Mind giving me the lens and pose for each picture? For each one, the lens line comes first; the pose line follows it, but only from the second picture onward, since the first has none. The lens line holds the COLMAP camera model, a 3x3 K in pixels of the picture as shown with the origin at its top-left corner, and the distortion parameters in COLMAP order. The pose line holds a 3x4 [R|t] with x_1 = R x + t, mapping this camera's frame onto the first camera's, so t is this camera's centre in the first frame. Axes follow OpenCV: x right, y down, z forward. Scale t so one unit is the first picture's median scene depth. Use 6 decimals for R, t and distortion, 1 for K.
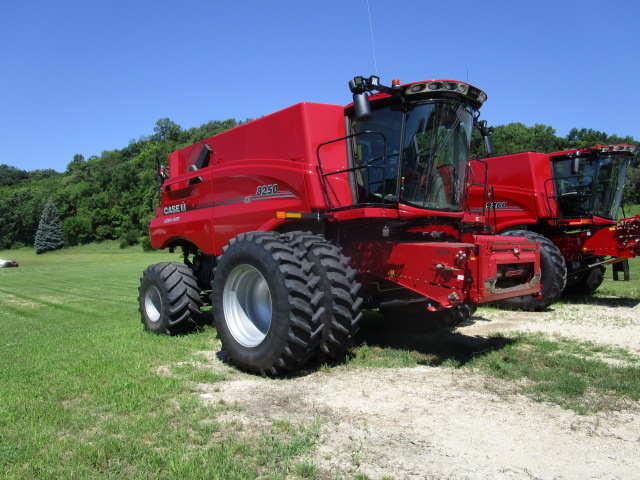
lens RADIAL K [[460.7, 0, 320.0], [0, 460.7, 240.0], [0, 0, 1]] dist [-0.024635, 0.004874]
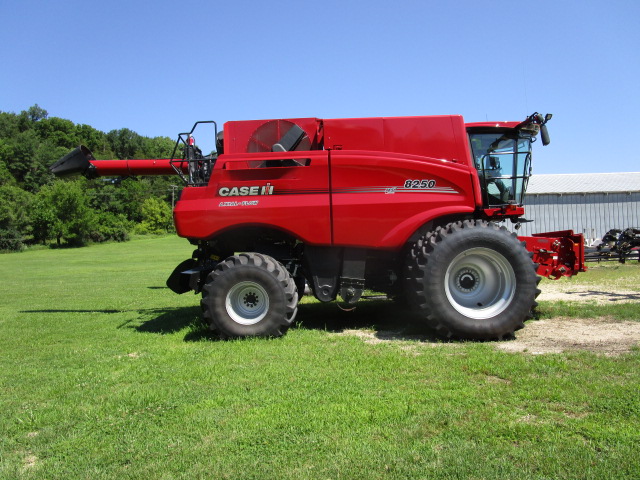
lens RADIAL K [[460.7, 0, 320.0], [0, 460.7, 240.0], [0, 0, 1]] dist [-0.024635, 0.004874]
pose [[0.705367, 0.027216, 0.708320, -0.980644], [-0.010572, 0.999555, -0.027878, 0.054838], [-0.708763, 0.012176, 0.705341, 0.358439]]
